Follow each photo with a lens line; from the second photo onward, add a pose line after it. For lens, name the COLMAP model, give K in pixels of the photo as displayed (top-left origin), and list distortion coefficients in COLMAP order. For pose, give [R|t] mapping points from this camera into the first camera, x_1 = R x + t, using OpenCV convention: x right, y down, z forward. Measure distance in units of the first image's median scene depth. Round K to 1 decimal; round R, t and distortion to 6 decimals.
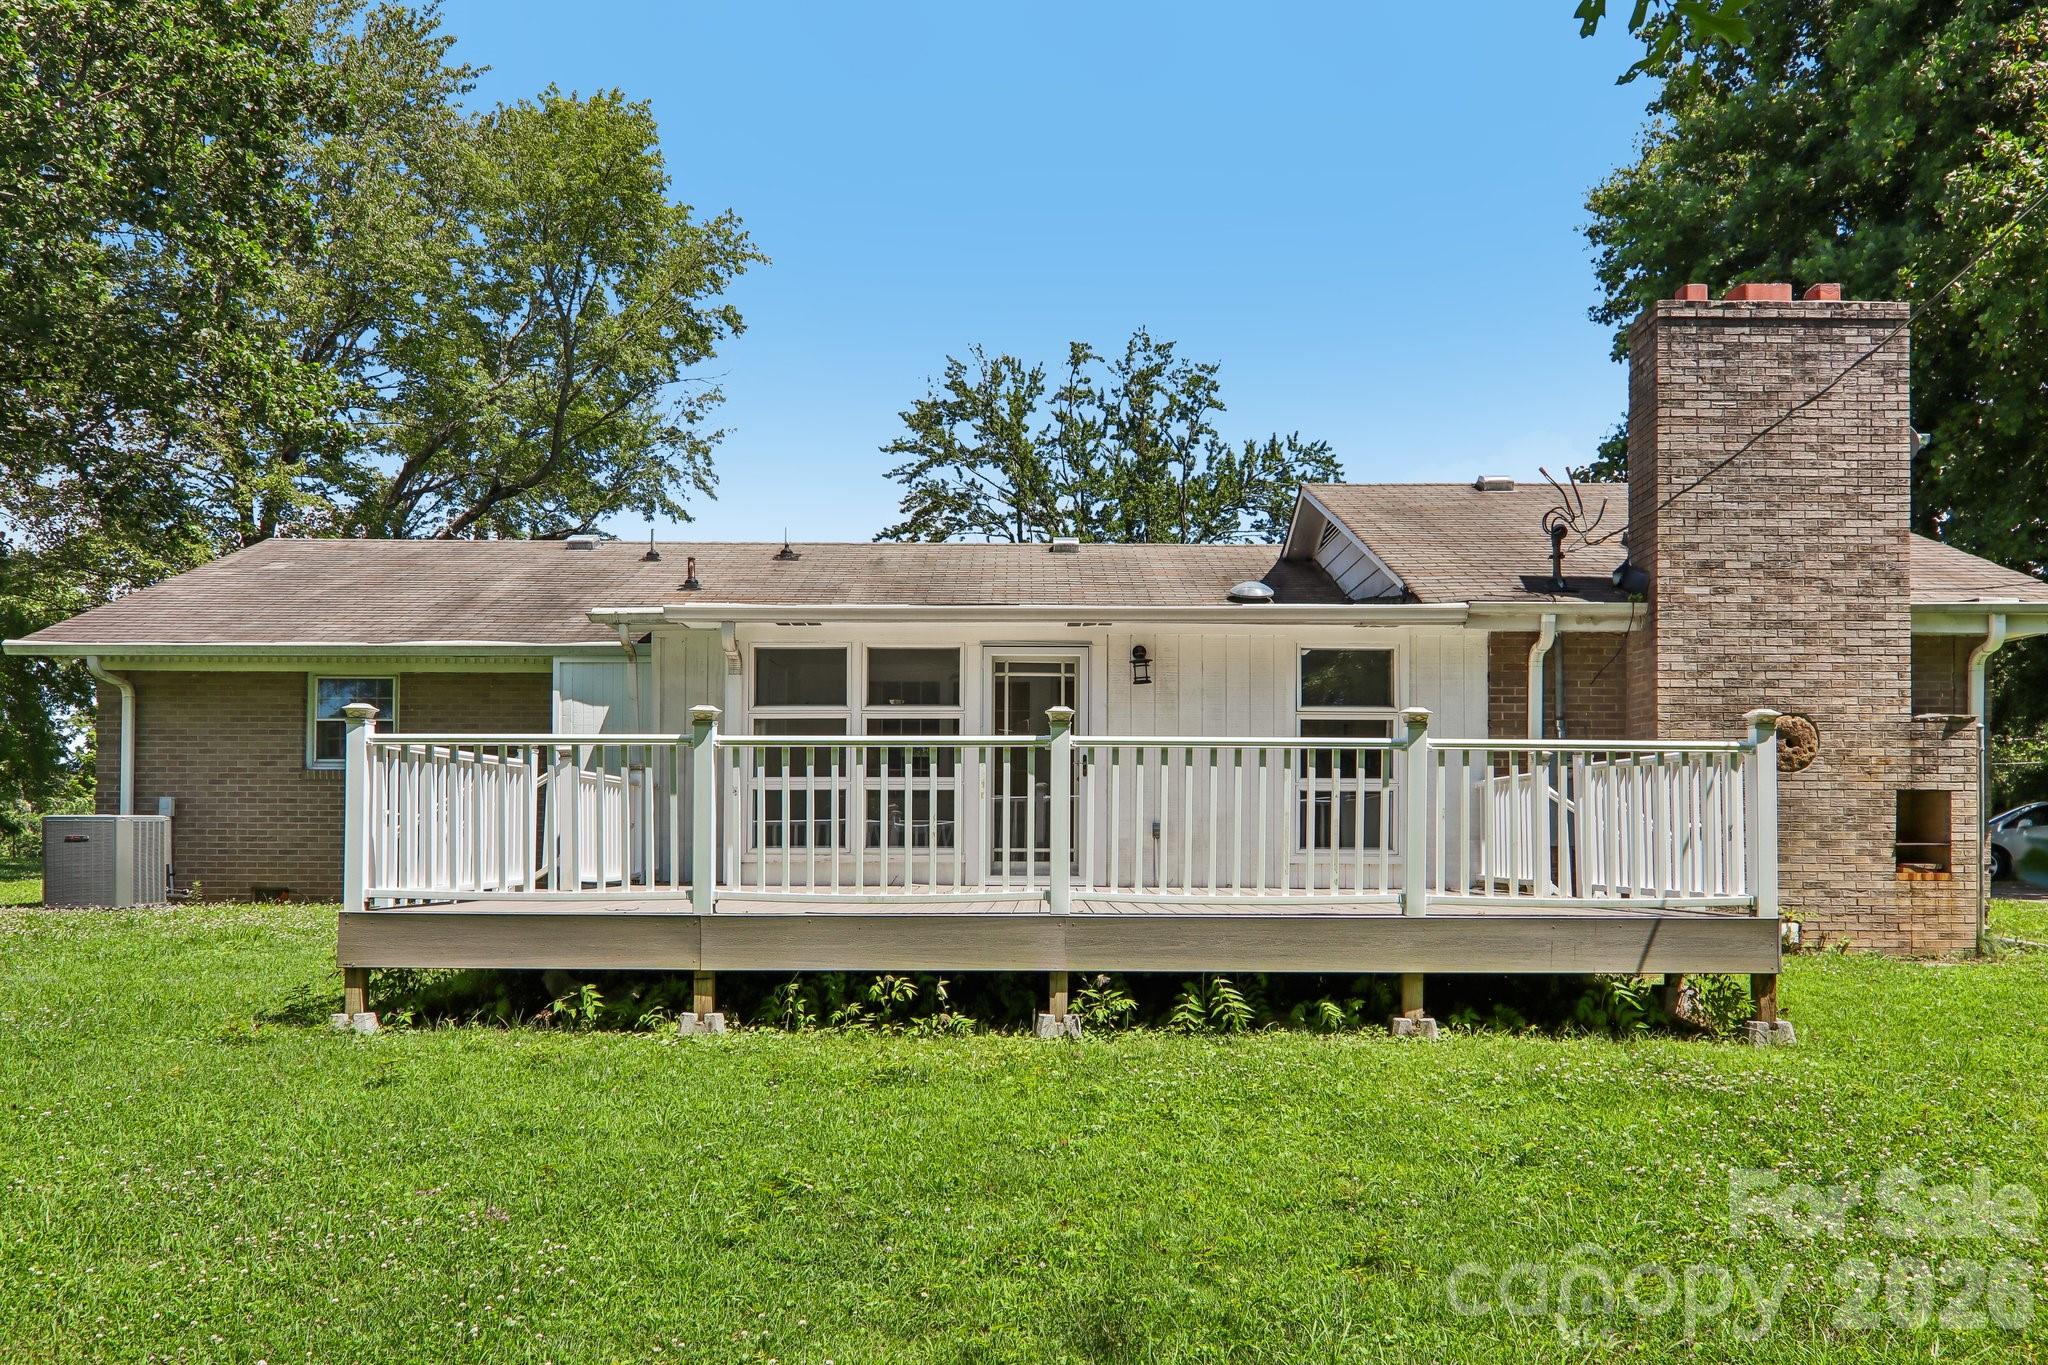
lens RADIAL K [[1461.1, 0, 1025.4], [0, 1461.1, 711.3], [0, 0, 1]] dist [0.002312, 0.000649]
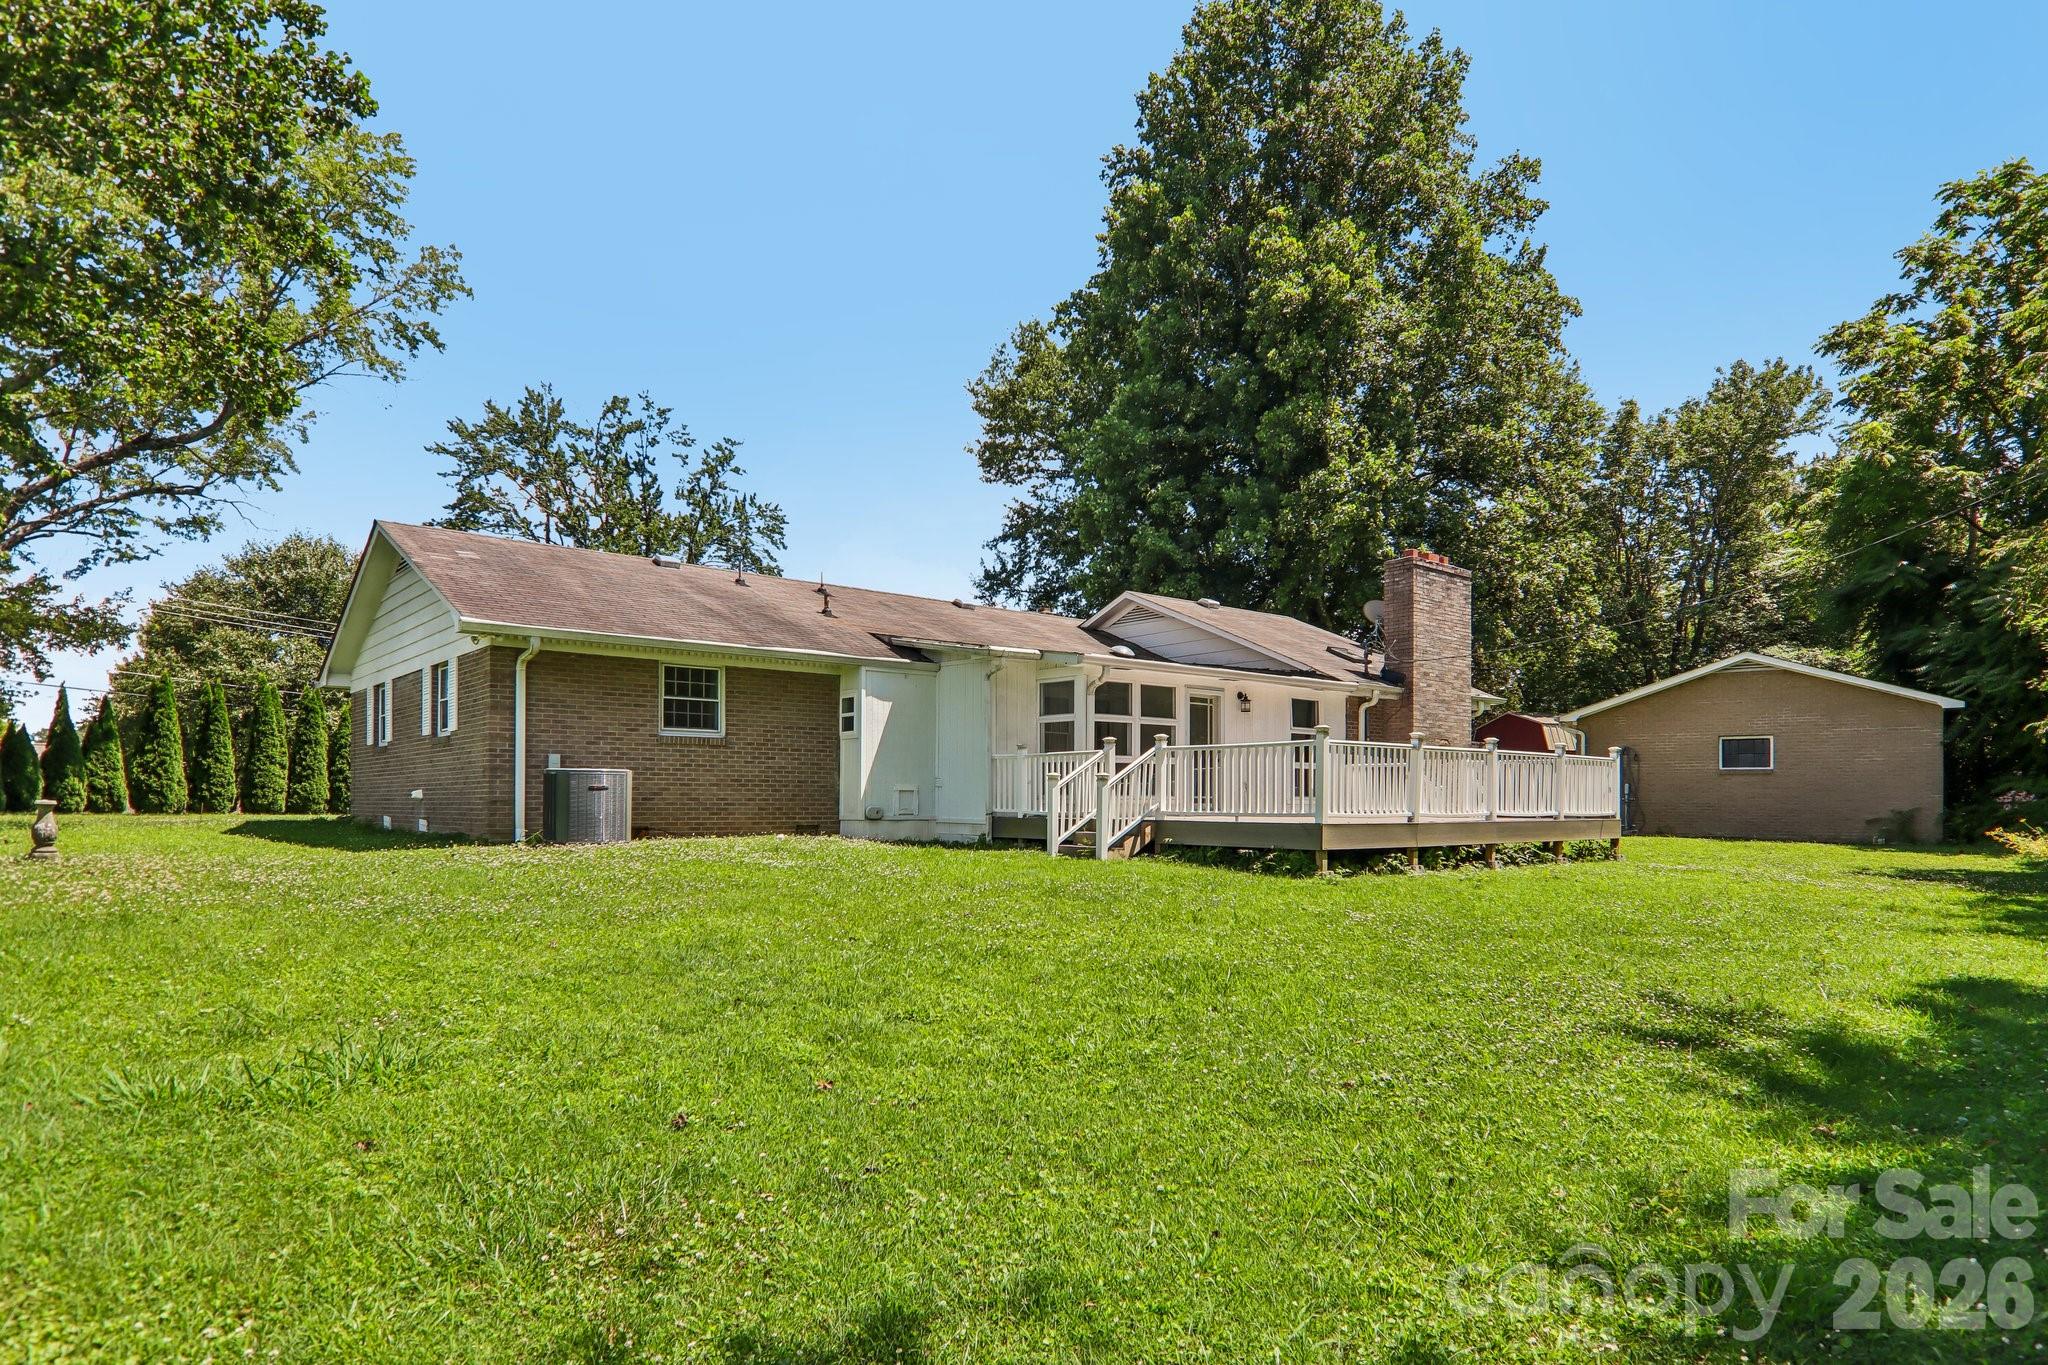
lens RADIAL K [[1137.3, 0, 1030.9], [0, 1137.3, 705.6], [0, 0, 1]] dist [0.001760, -0.021164]
pose [[0.755914, 0.049042, 0.652831, -1.132704], [-0.059416, 0.998214, -0.006189, -0.000218], [-0.651969, -0.034110, 0.757478, 0.018453]]
